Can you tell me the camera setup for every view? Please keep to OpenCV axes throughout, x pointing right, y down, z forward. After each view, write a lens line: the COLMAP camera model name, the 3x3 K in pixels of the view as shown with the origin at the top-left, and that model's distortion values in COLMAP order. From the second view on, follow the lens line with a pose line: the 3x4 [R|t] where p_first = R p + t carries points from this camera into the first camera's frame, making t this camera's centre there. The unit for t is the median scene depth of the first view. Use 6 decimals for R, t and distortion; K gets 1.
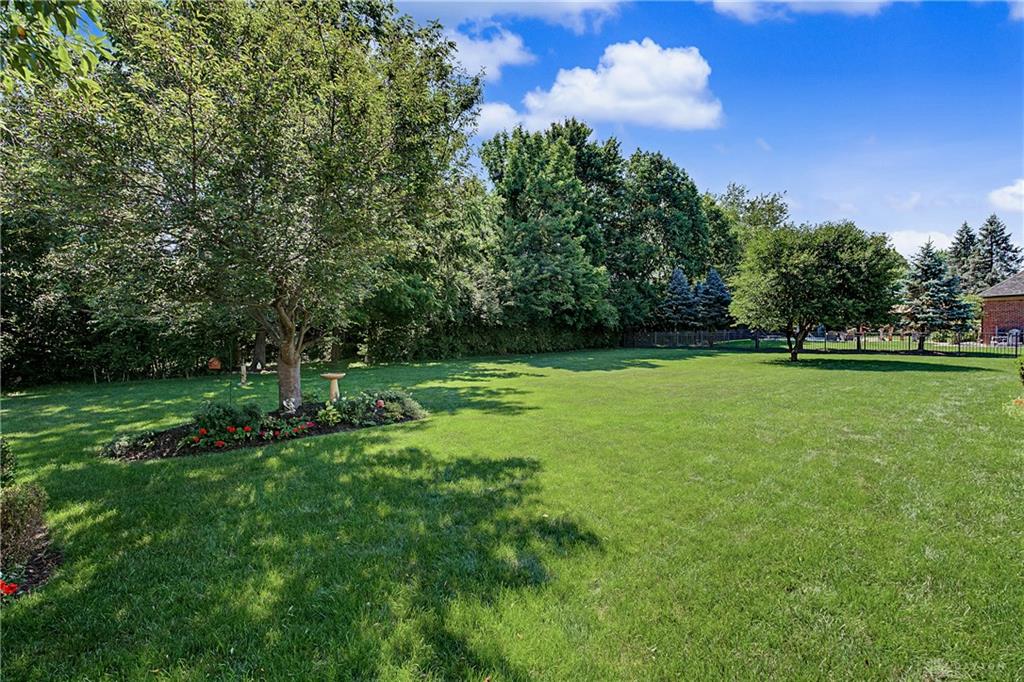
lens RADIAL K [[459.4, 0, 518.0], [0, 459.4, 332.1], [0, 0, 1]] dist [-0.001495, 0.003482]
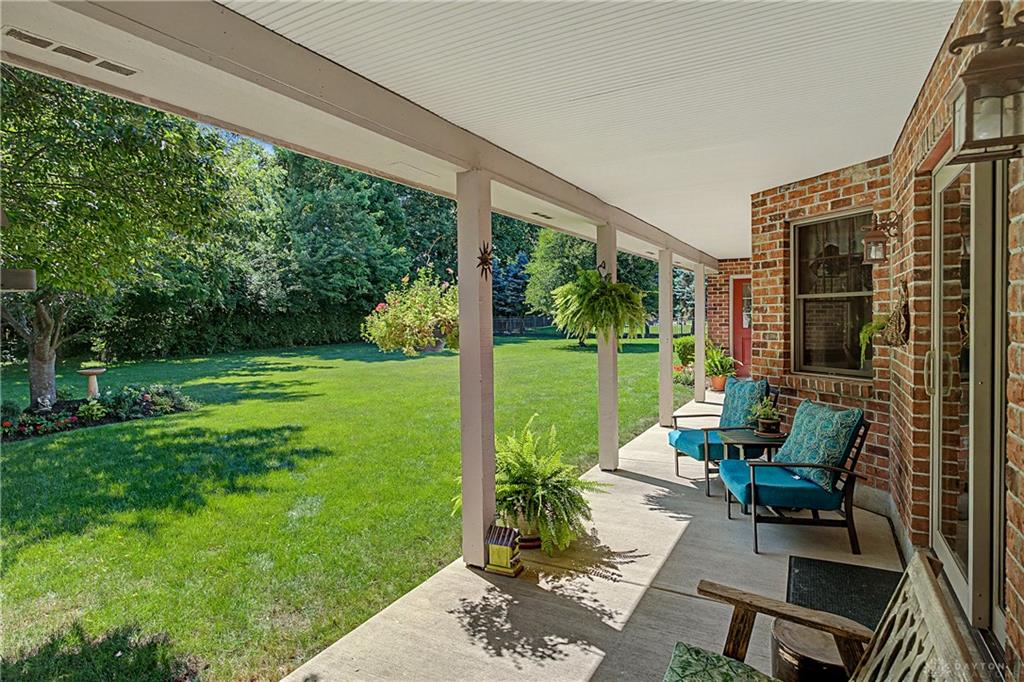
lens RADIAL K [[569.0, 0, 494.1], [0, 569.0, 329.7], [0, 0, 1]] dist [0.005625, -0.000597]
pose [[0.952110, -0.014195, 0.305426, 0.011981], [0.007884, 0.999729, 0.021887, -0.003497], [-0.305654, -0.018431, 0.951964, -0.153825]]
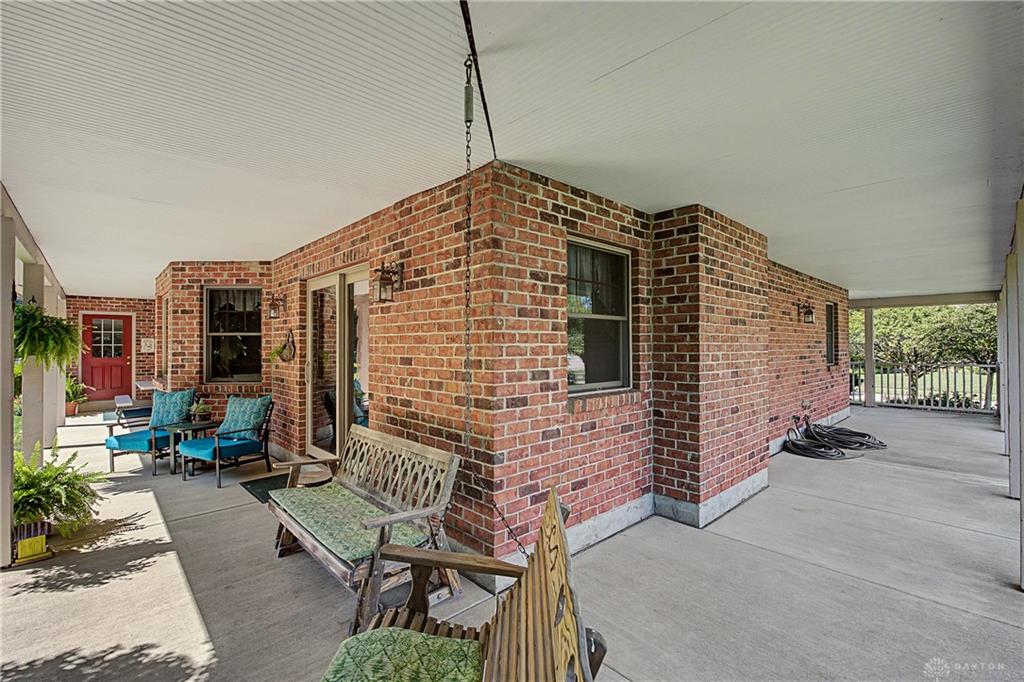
lens RADIAL K [[459.4, 0, 509.6], [0, 459.4, 340.4], [0, 0, 1]] dist [-0.001495, 0.003482]
pose [[0.004911, 0.014931, 0.999876, -0.079127], [0.000971, 0.999888, -0.014936, -0.002533], [-0.999987, 0.001044, 0.004896, -0.161538]]
